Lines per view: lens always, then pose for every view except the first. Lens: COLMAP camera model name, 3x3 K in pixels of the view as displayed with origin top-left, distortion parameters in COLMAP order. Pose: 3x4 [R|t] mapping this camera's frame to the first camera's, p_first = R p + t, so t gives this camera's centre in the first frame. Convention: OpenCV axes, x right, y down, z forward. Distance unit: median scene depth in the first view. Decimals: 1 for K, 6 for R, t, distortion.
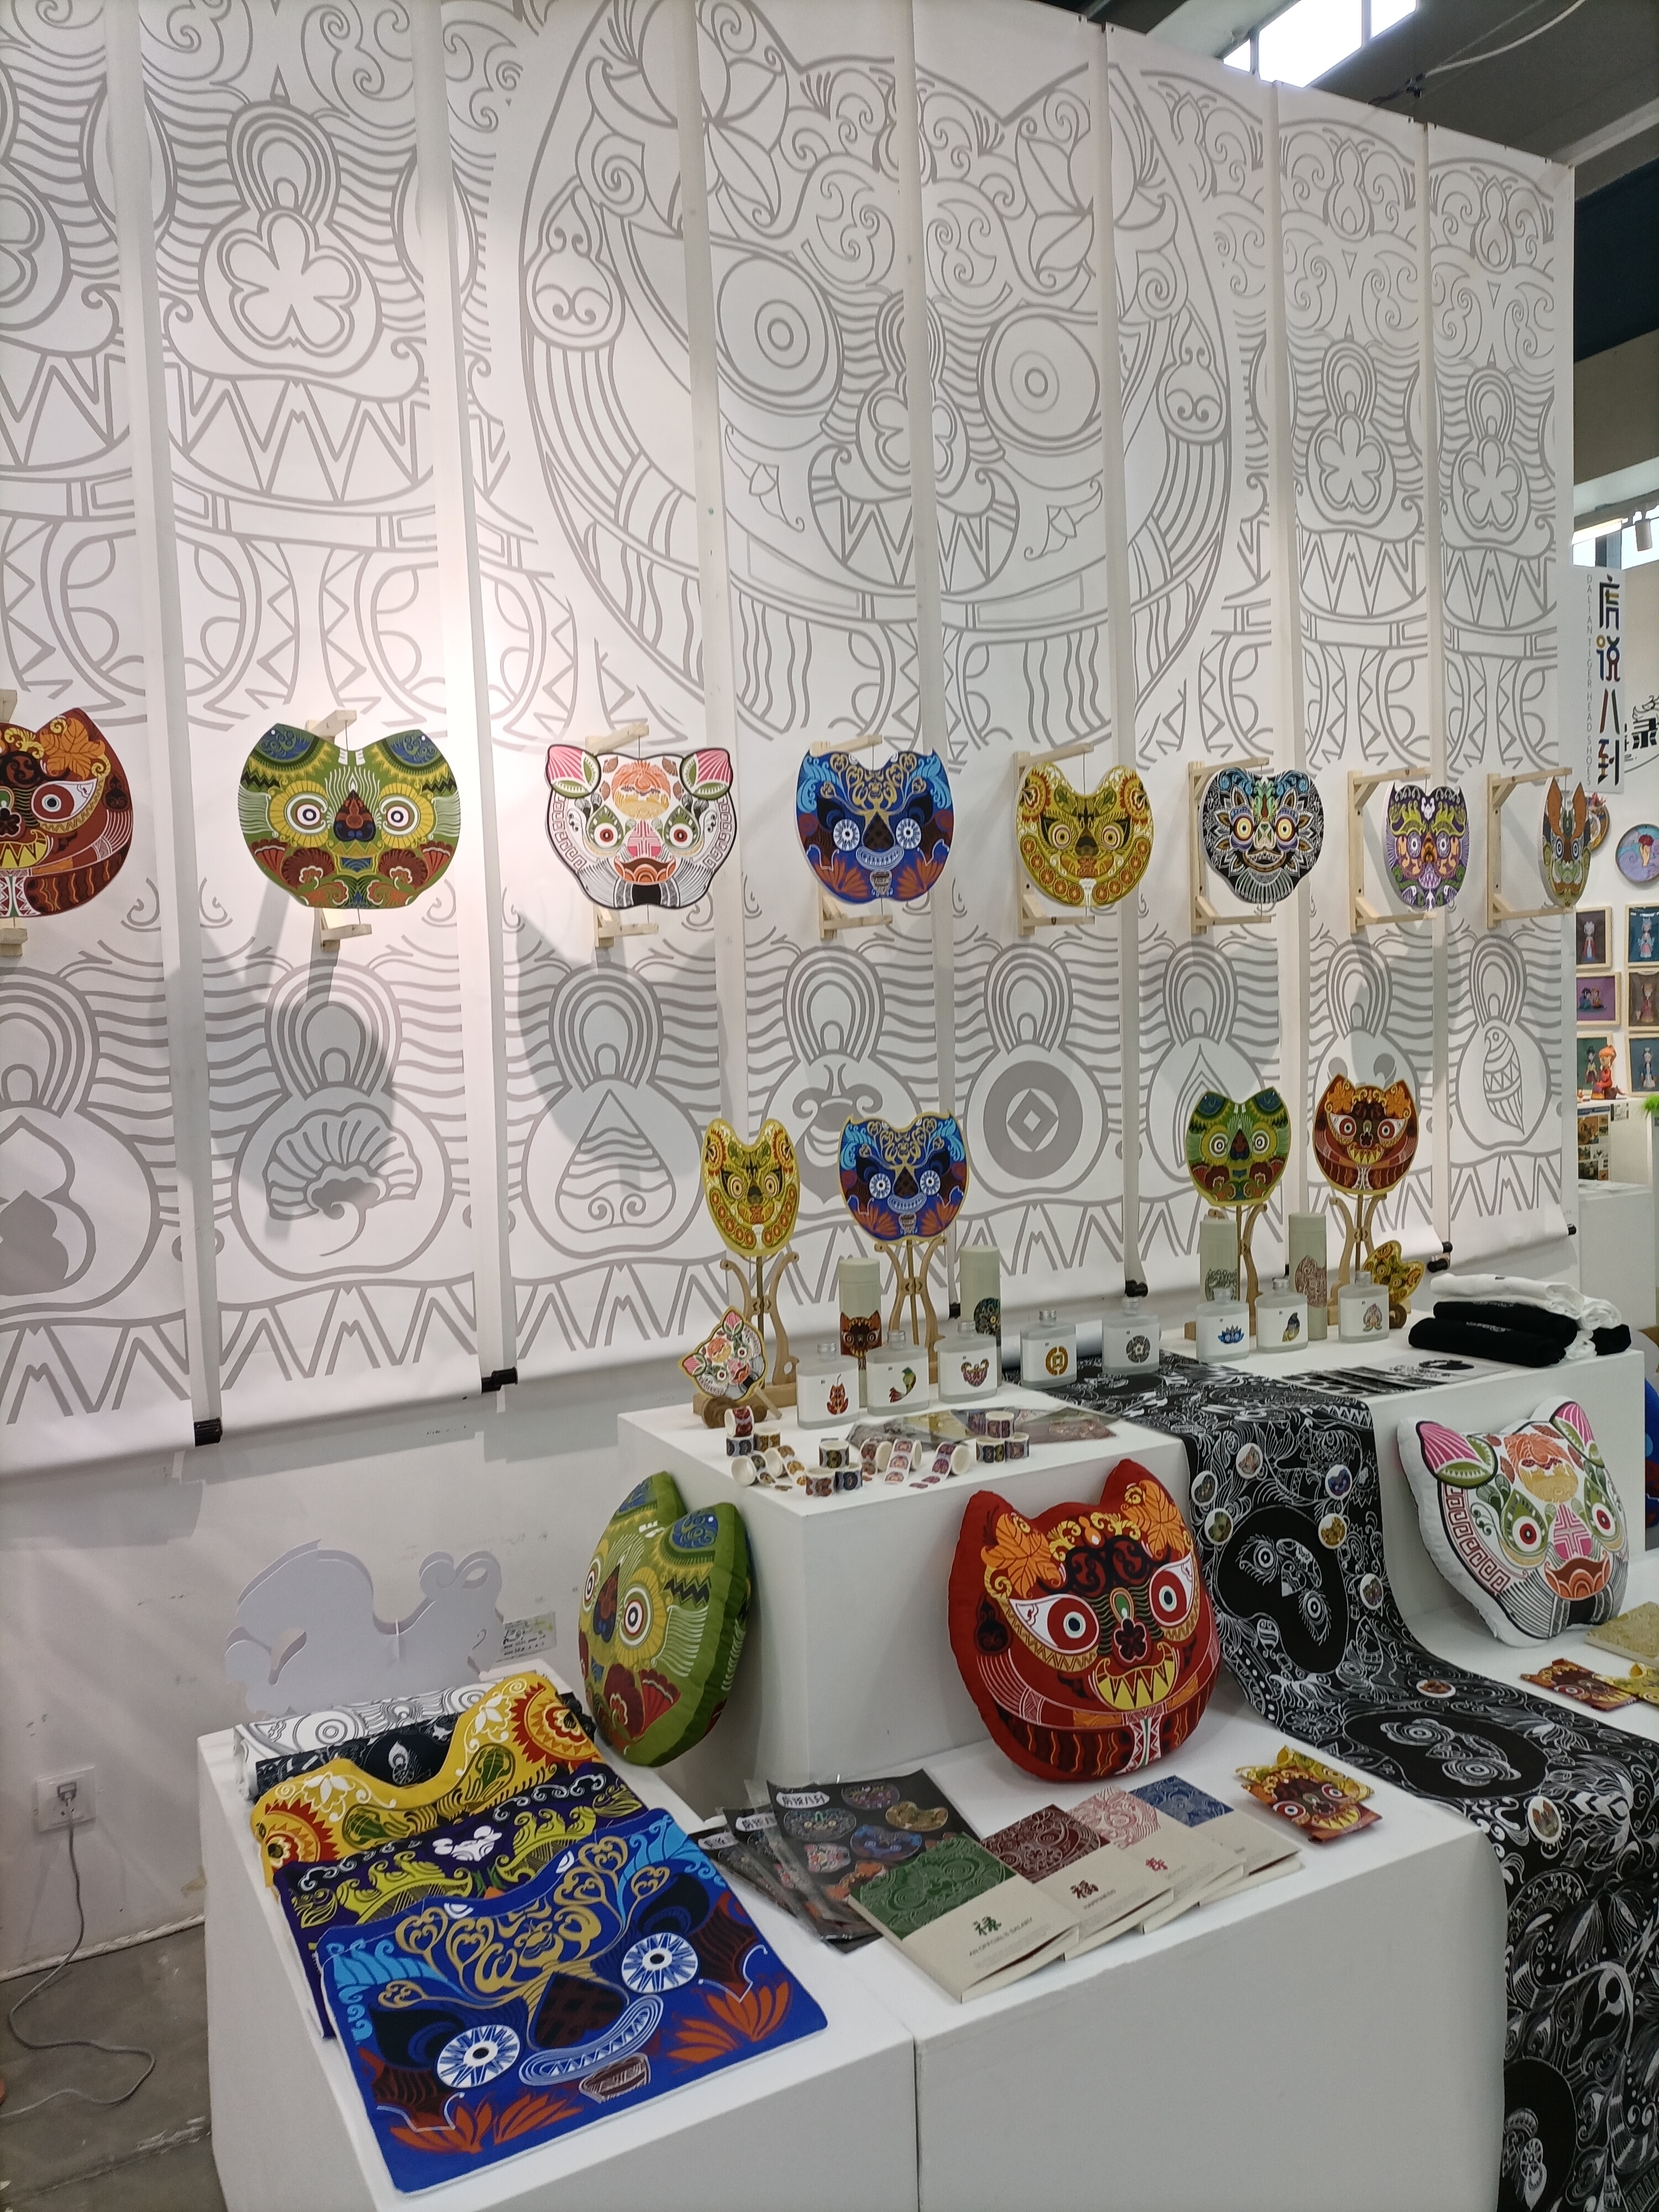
lens RADIAL K [[1663.8, 0, 826.4], [0, 1663.8, 1099.2], [0, 0, 1]] dist [0.046494, -0.024202]
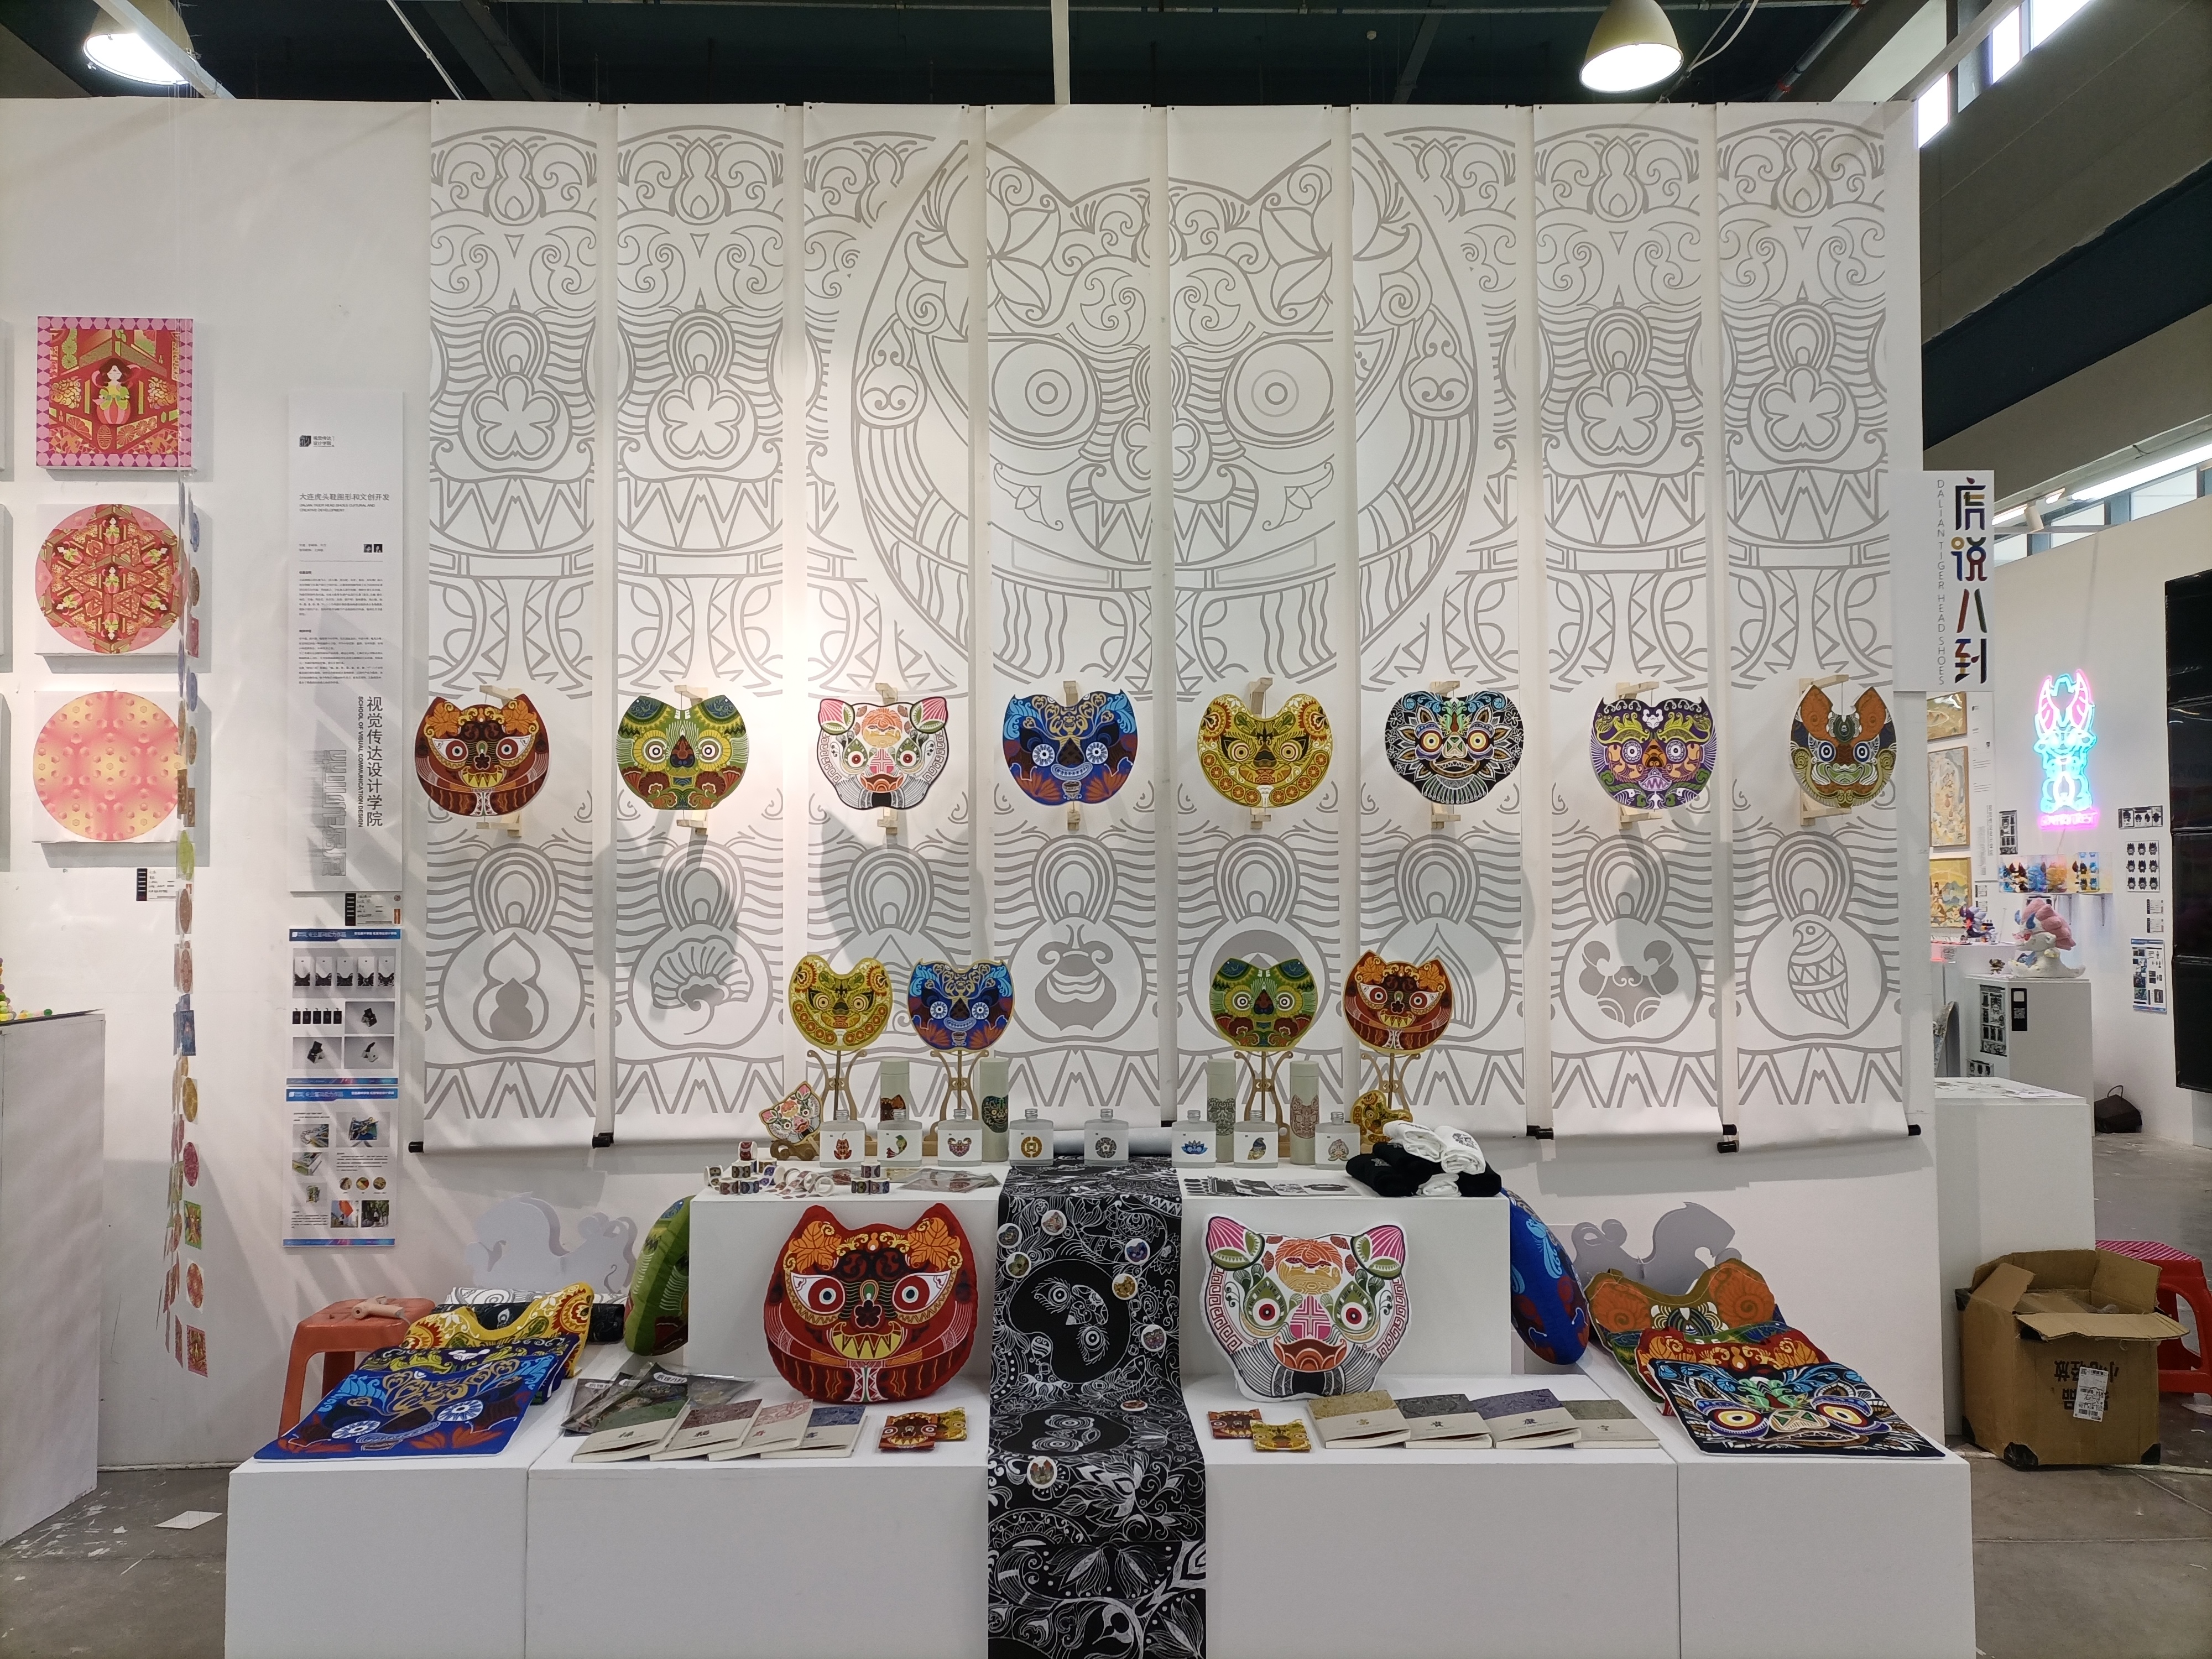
lens RADIAL K [[1663.8, 0, 1105.4], [0, 1663.8, 833.9], [0, 0, 1]] dist [0.046494, -0.024202]
pose [[0.879570, 0.018925, -0.475392, 0.738454], [-0.052937, 0.996897, -0.058258, -0.019677], [0.472815, 0.076408, 0.877843, -0.166291]]
